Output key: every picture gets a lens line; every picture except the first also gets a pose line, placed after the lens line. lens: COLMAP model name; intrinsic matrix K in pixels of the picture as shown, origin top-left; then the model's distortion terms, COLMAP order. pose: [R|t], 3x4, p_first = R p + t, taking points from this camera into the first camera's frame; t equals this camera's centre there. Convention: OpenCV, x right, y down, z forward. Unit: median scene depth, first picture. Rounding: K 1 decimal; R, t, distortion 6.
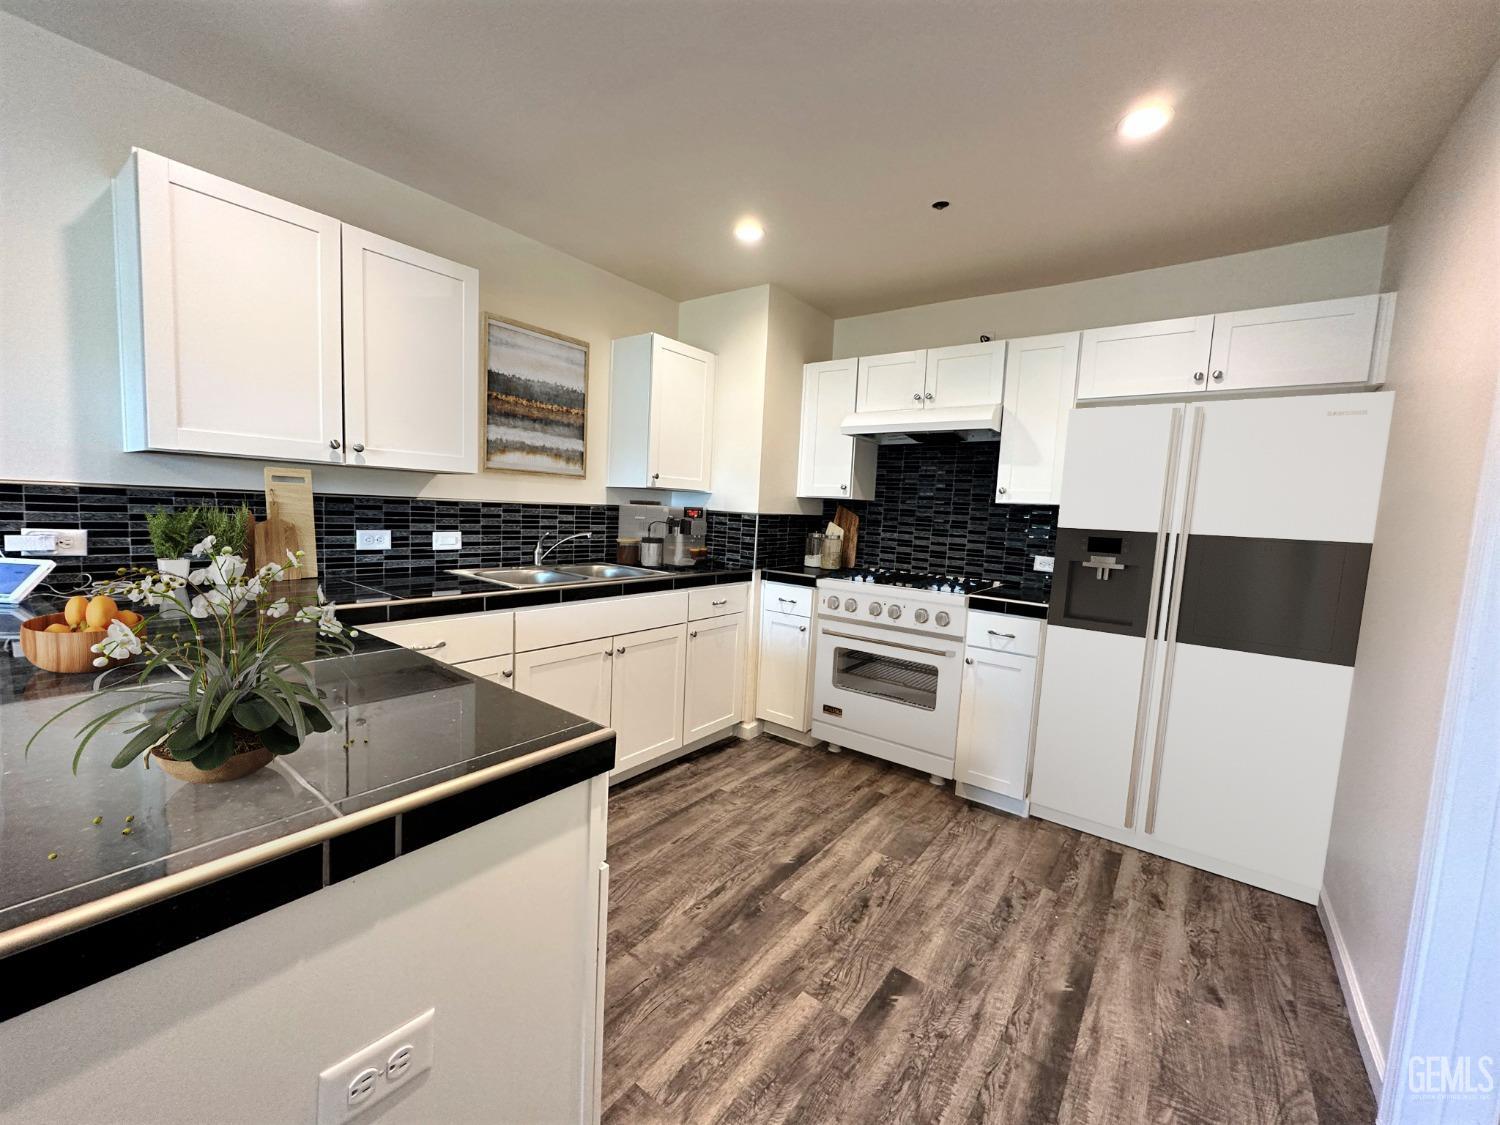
lens RADIAL K [[600.3, 0, 749.4], [0, 600.3, 561.0], [0, 0, 1]] dist [-0.001500, 0.000077]
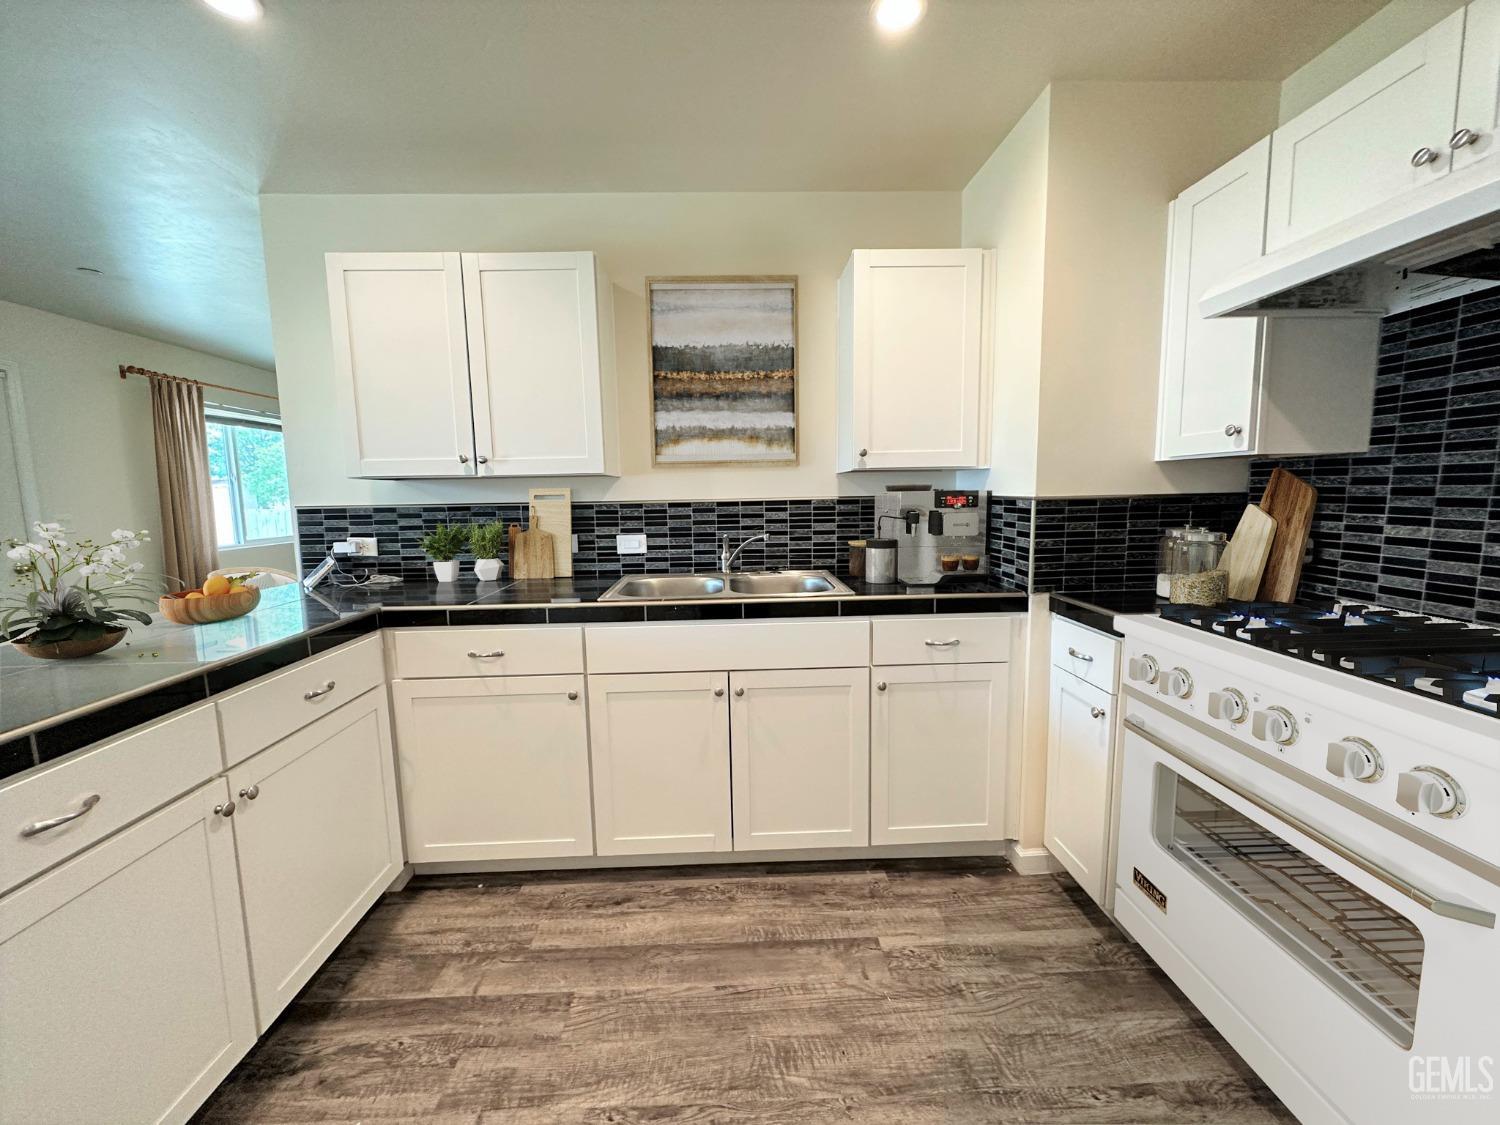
lens RADIAL K [[600.3, 0, 748.9], [0, 600.3, 565.4], [0, 0, 1]] dist [-0.001500, 0.000077]
pose [[0.626988, 0.034083, -0.778283, 0.343277], [-0.020829, 0.999419, 0.026987, -0.027324], [0.778751, -0.000710, 0.627333, 0.495019]]
